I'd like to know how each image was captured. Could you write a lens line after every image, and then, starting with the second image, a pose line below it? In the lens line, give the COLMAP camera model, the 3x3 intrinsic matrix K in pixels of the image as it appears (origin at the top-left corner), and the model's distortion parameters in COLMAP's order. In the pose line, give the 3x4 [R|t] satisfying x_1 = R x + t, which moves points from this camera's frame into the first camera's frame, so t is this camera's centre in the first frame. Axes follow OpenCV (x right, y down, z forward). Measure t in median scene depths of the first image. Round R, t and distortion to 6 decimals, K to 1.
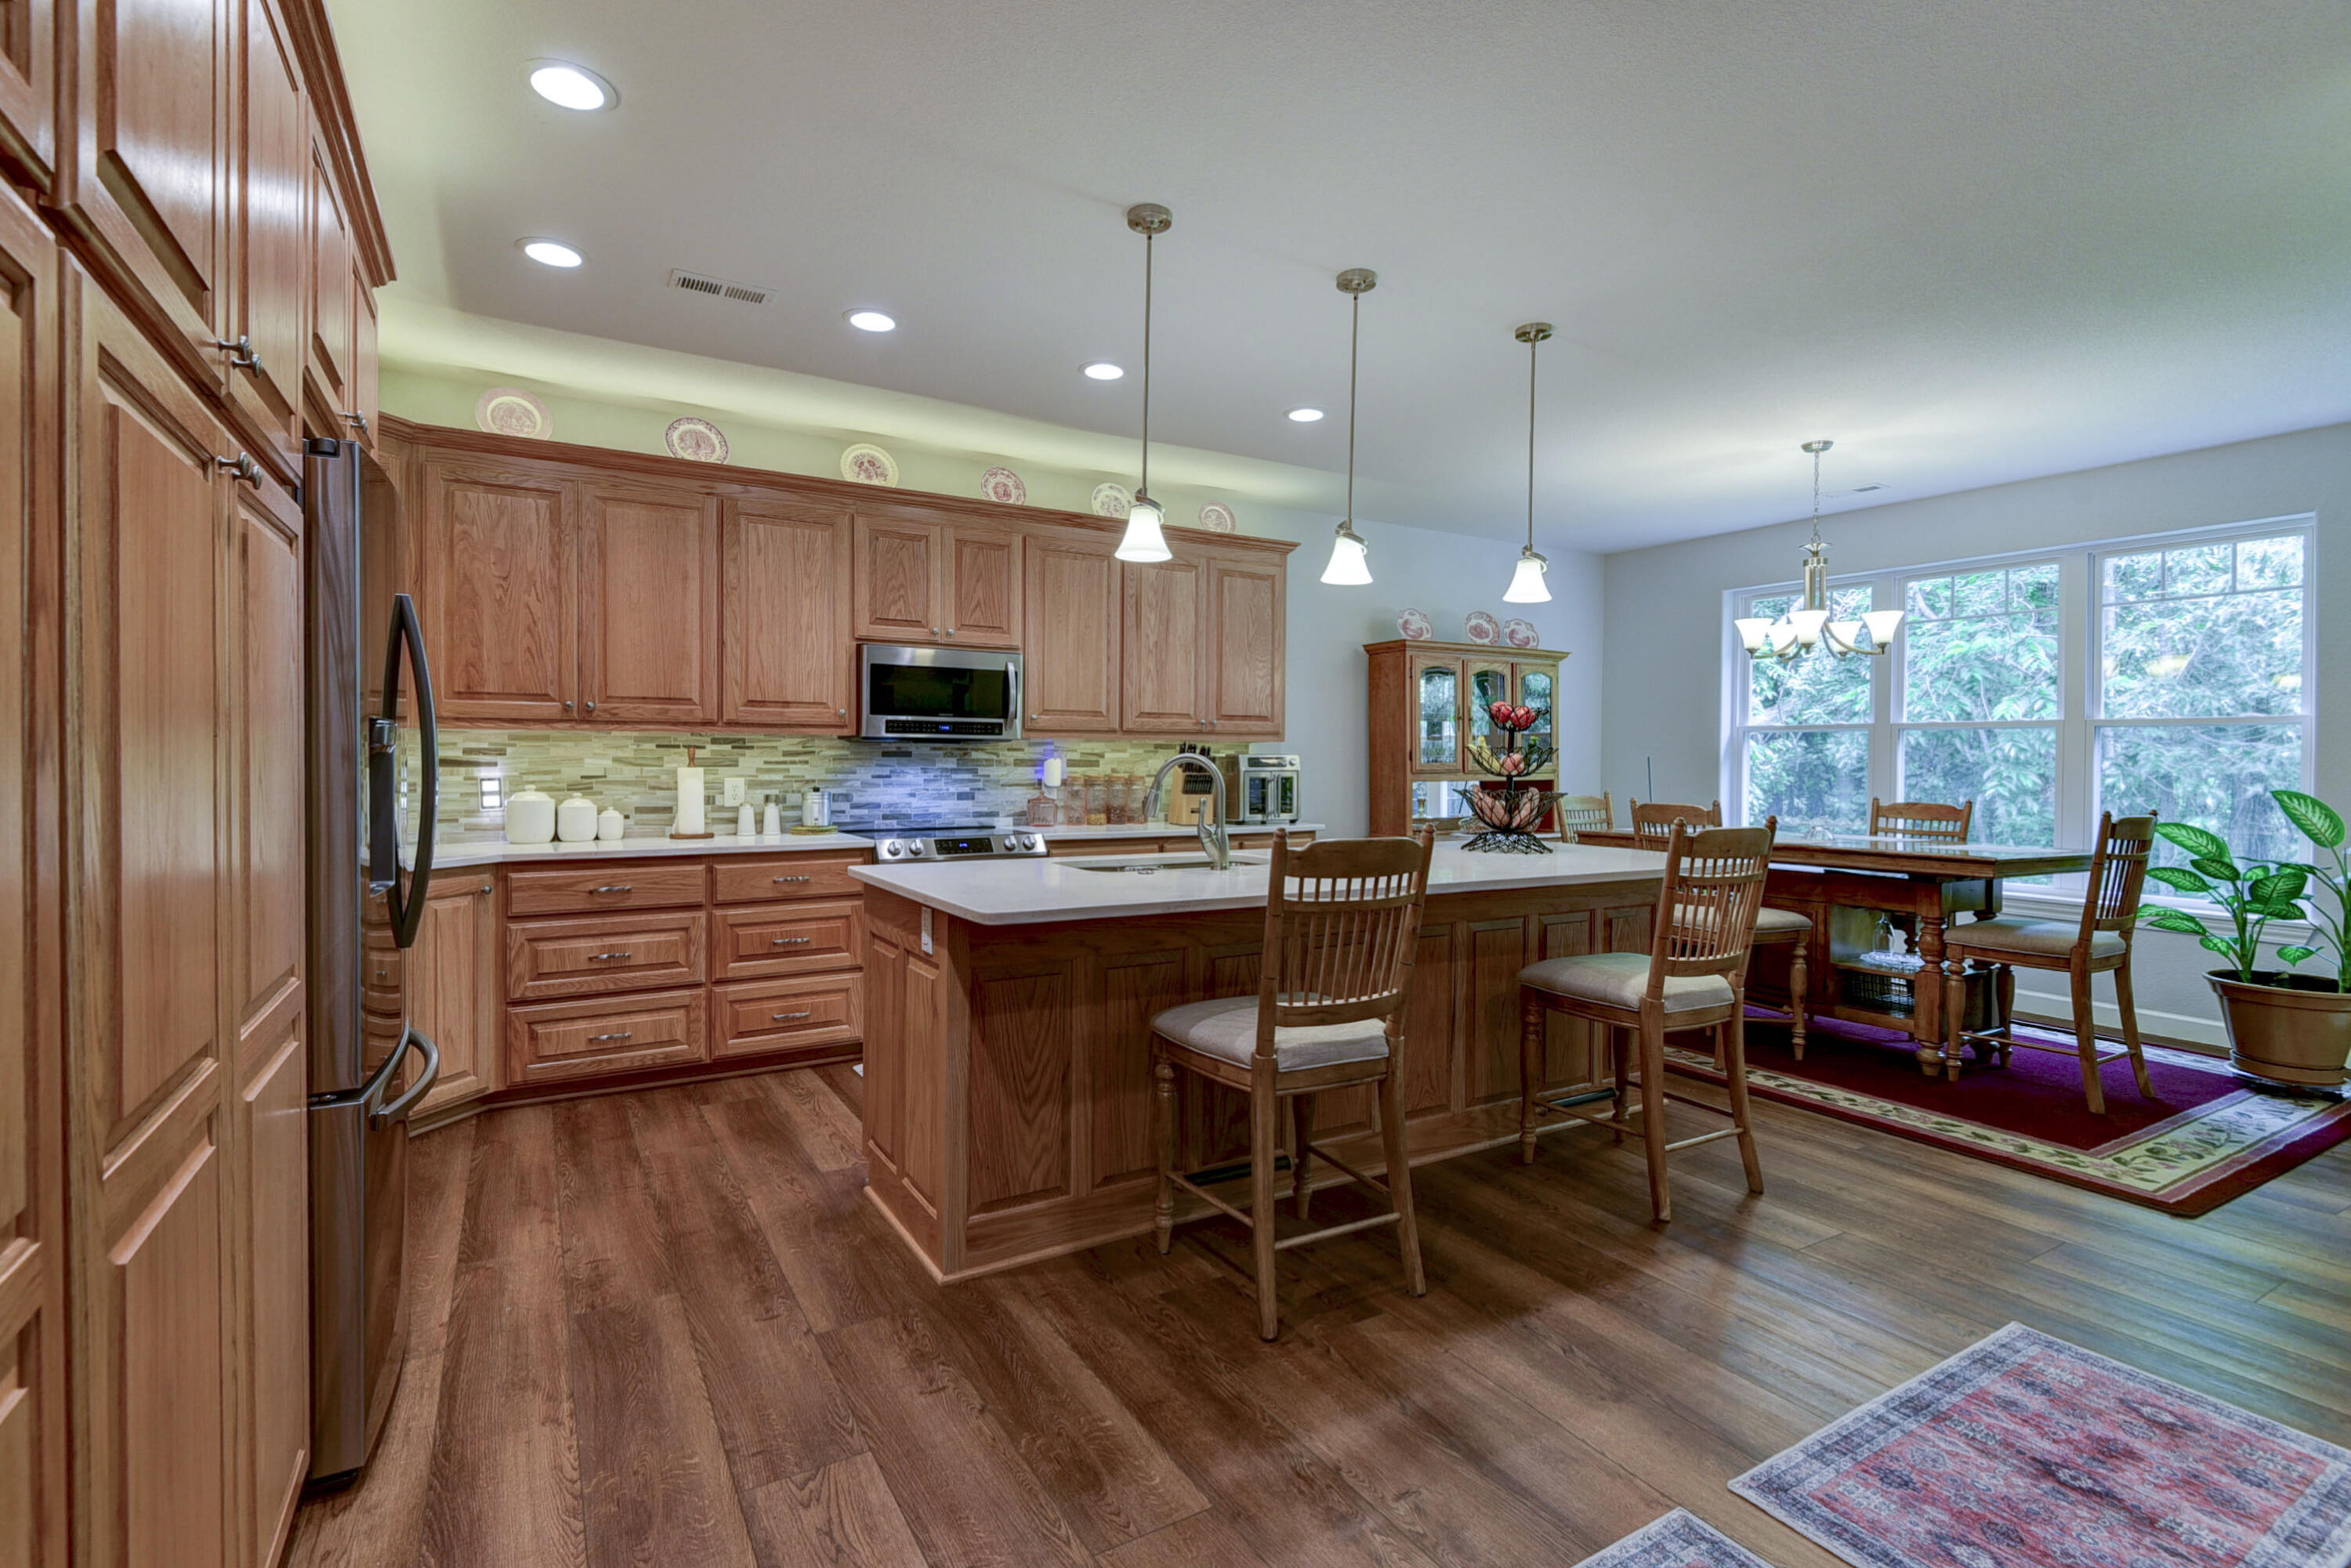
lens RADIAL K [[1085.6, 0, 1155.8], [0, 1085.6, 773.6], [0, 0, 1]] dist [0.017664, -0.010973]
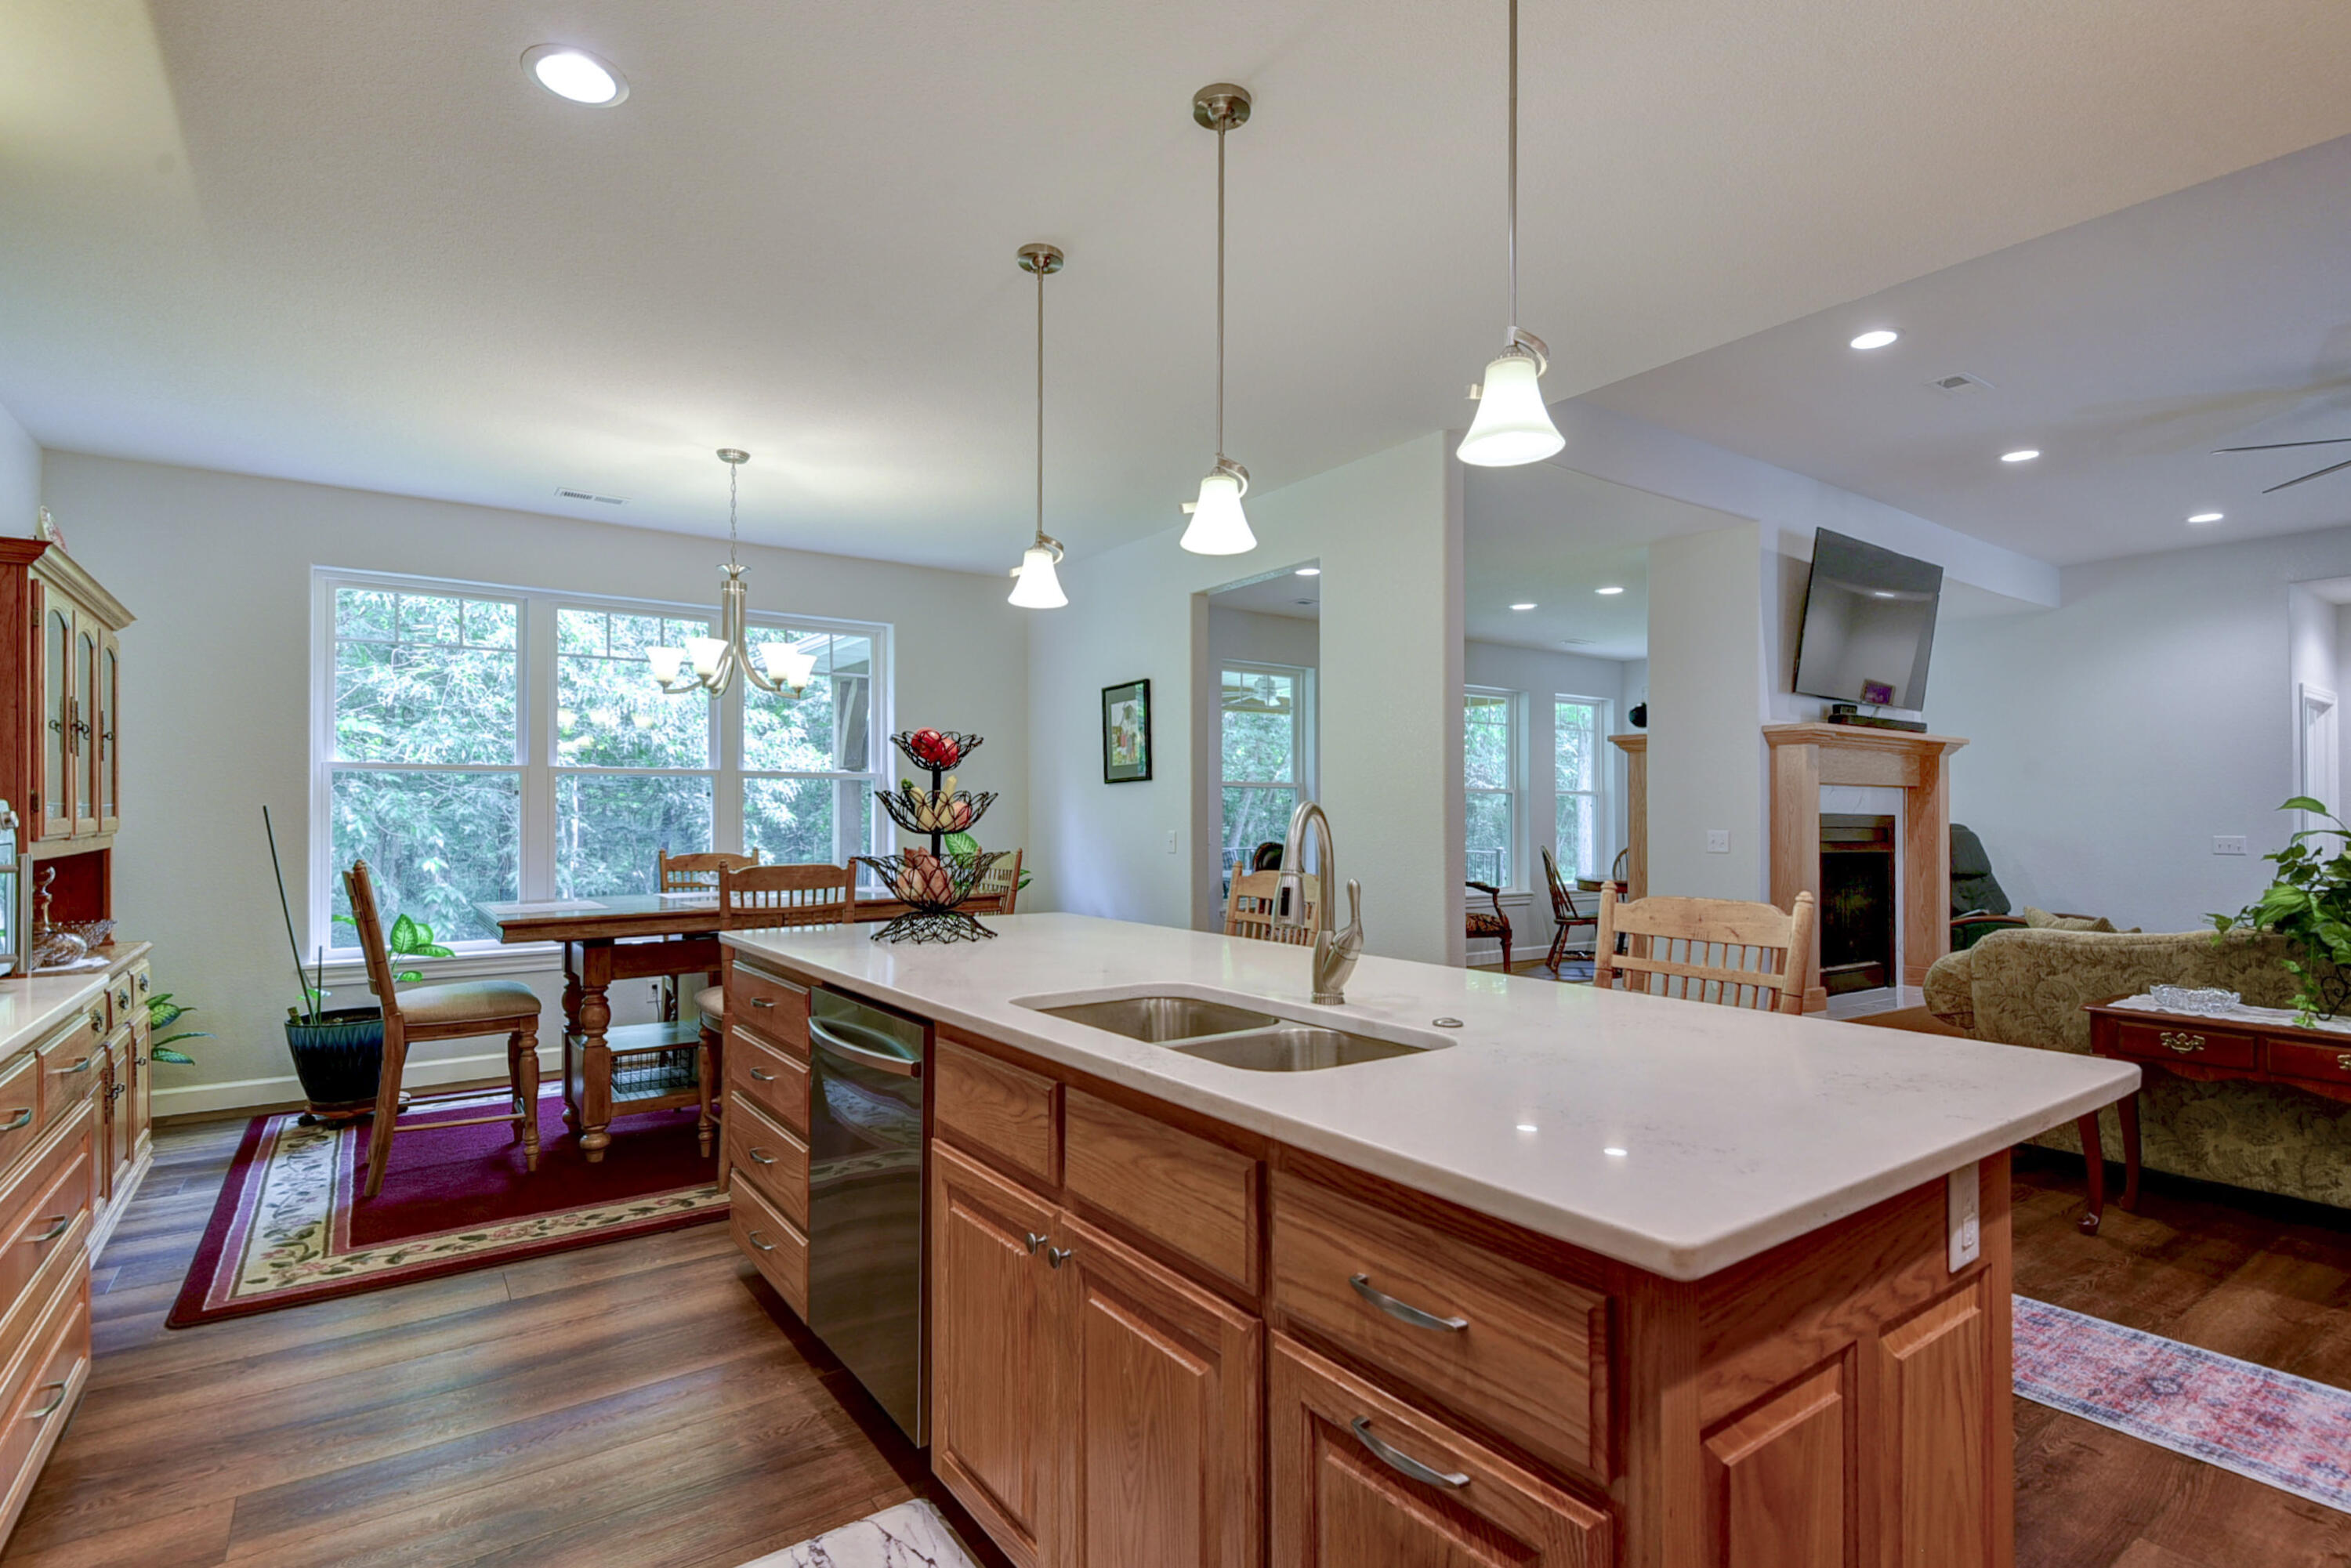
lens RADIAL K [[1192.9, 0, 1188.6], [0, 1192.9, 777.4], [0, 0, 1]] dist [0.034206, -0.000127]
pose [[-0.103043, 0.021240, 0.994450, -0.421014], [0.014694, 0.999695, -0.019829, -0.016429], [-0.994568, 0.012569, -0.103323, 0.794059]]
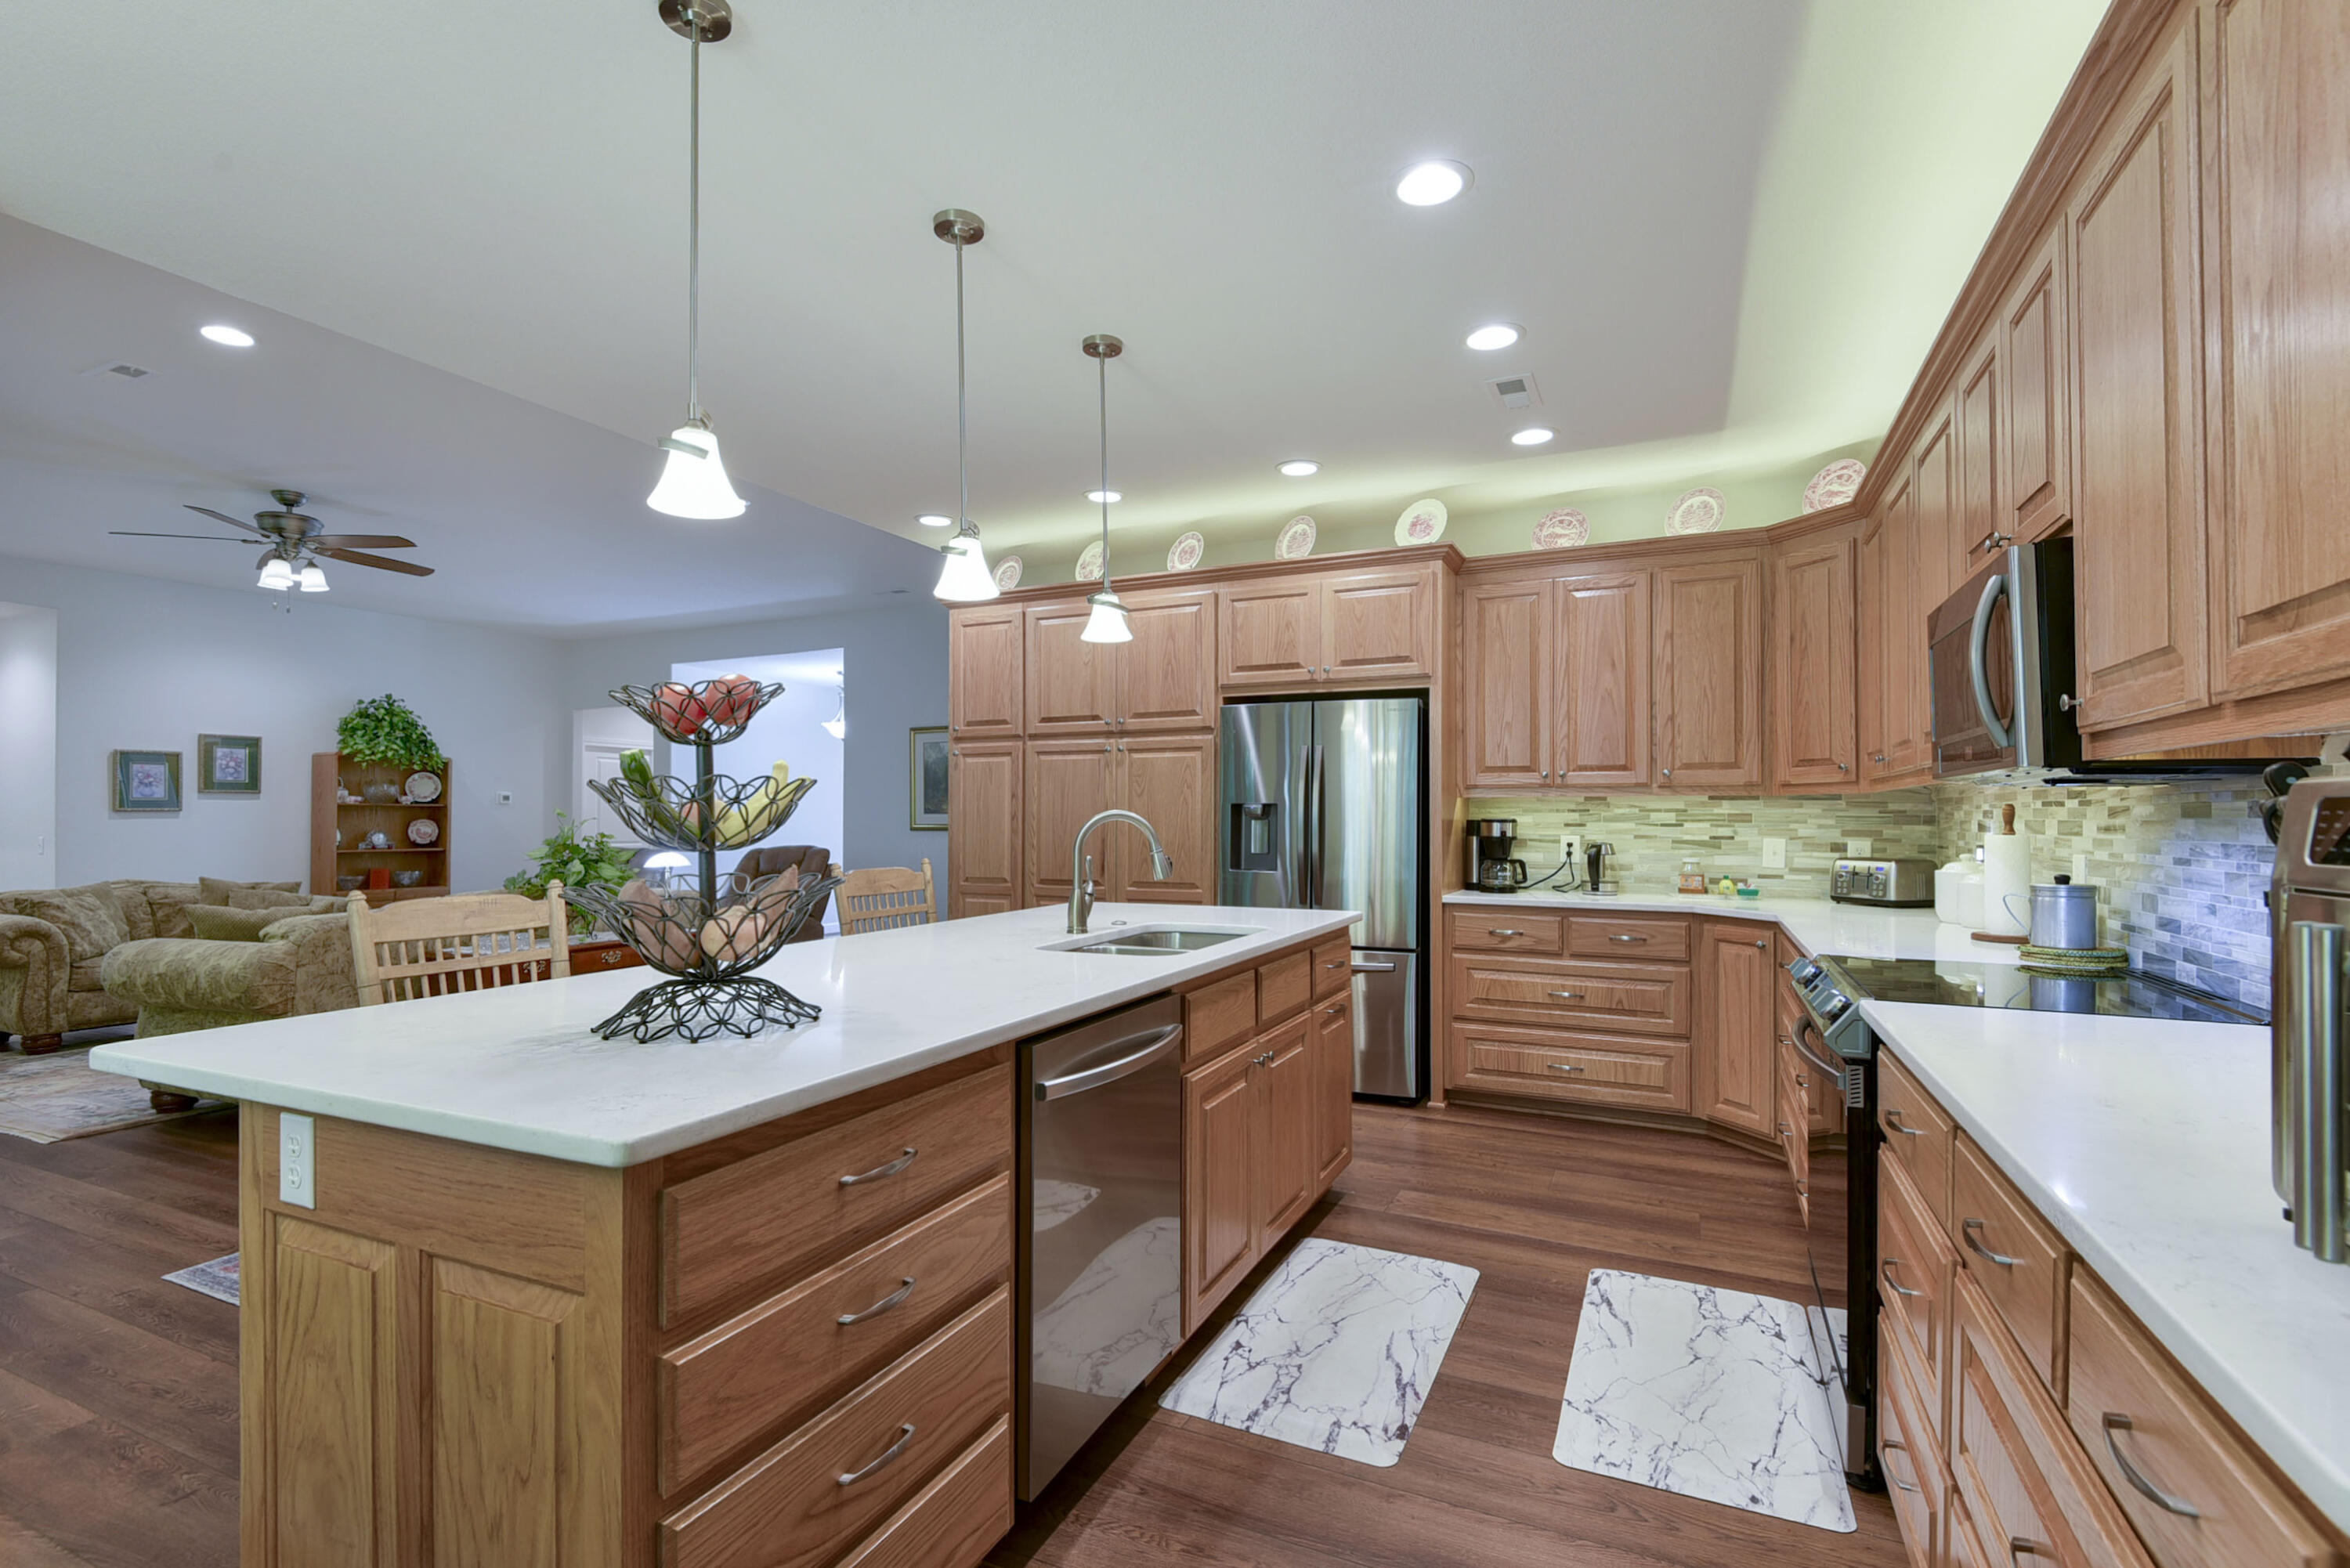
lens RADIAL K [[1055.2, 0, 1167.2], [0, 1055.2, 806.5], [0, 0, 1]] dist [0.002309, -0.005222]
pose [[-0.821800, -0.011649, -0.569657, 0.371745], [-0.014075, 0.999901, -0.000143, -0.016759], [0.569602, 0.007900, -0.821883, 1.263517]]
